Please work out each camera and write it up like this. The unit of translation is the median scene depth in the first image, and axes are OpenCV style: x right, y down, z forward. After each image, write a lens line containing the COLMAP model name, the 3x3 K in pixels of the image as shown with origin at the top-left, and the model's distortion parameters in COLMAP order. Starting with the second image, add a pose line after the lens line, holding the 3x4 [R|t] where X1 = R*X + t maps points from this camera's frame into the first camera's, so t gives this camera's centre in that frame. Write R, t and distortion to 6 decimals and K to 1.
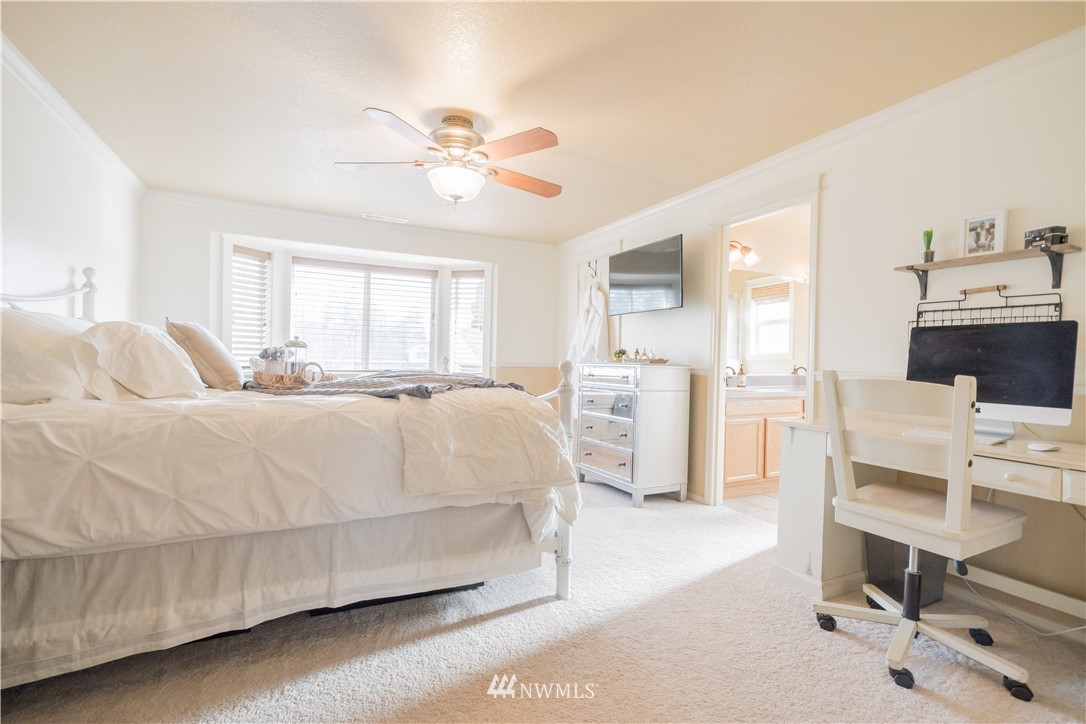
lens RADIAL K [[483.6, 0, 543.0], [0, 483.6, 362.0], [0, 0, 1]] dist [-0.011501, 0.000185]
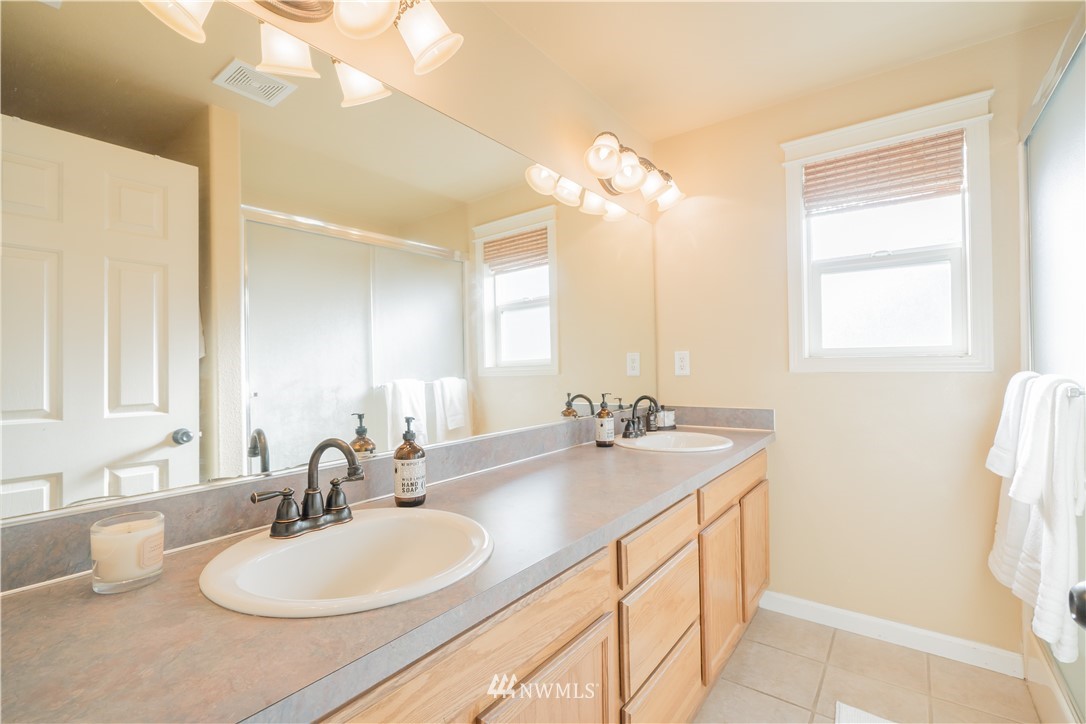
lens RADIAL K [[483.6, 0, 543.0], [0, 483.6, 362.0], [0, 0, 1]] dist [-0.011501, 0.000185]
pose [[0.891441, -0.031612, 0.452032, 0.257802], [0.037241, 0.999300, -0.003559, -0.016431], [-0.451603, 0.020007, 0.891995, 0.521312]]
